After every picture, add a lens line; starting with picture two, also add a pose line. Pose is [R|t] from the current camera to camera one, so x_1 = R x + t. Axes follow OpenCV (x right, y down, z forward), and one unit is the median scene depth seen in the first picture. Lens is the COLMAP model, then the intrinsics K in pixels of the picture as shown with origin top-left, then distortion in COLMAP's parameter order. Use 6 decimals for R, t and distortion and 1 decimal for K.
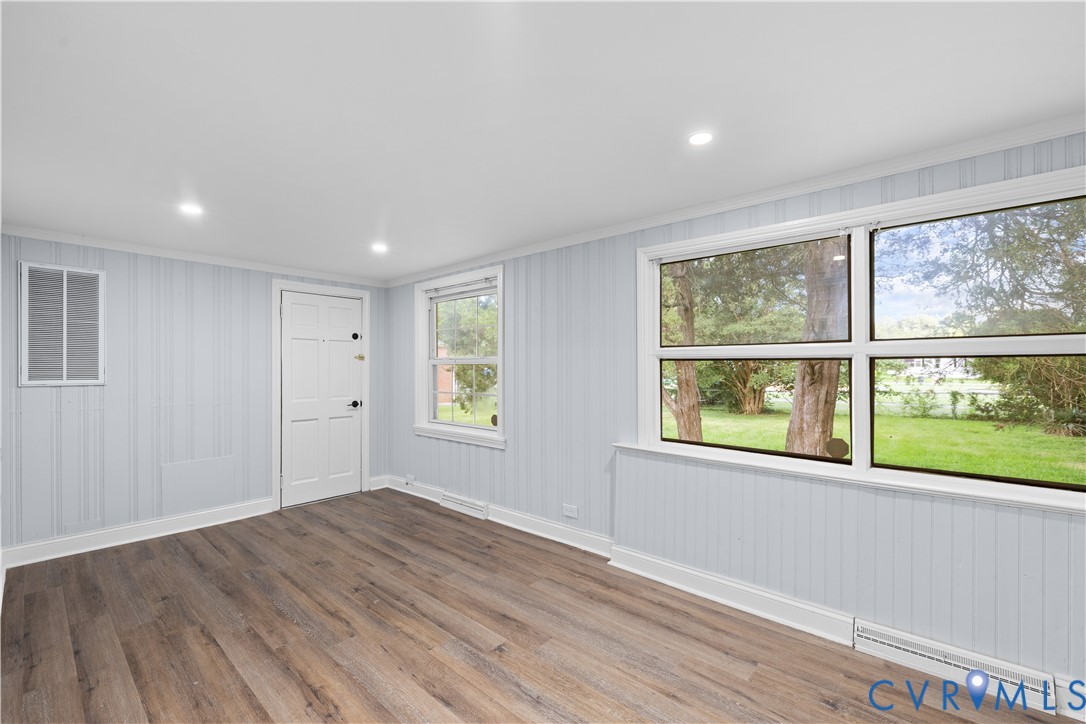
lens RADIAL K [[457.7, 0, 533.4], [0, 457.7, 368.2], [0, 0, 1]] dist [-0.003133, -0.000207]
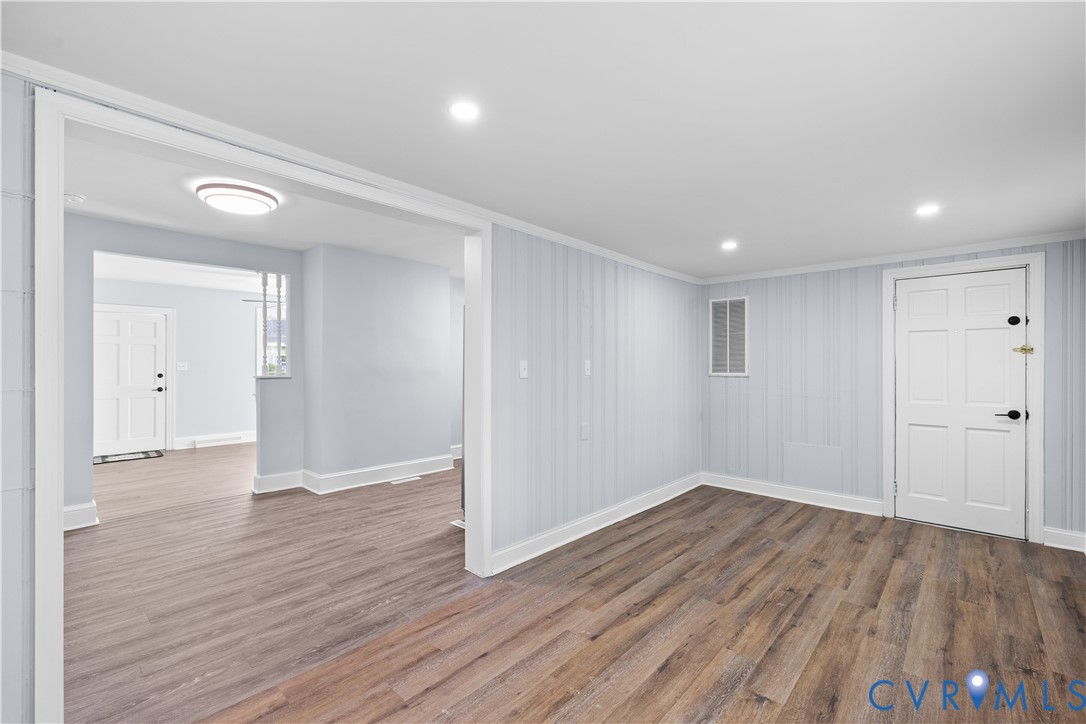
lens RADIAL K [[457.7, 0, 540.8], [0, 457.7, 369.4], [0, 0, 1]] dist [-0.003133, -0.000207]
pose [[-0.010337, 0.010653, -0.999890, 0.492877], [-0.000779, 0.999943, 0.010662, -0.000677], [0.999946, 0.000889, -0.010328, 0.388881]]
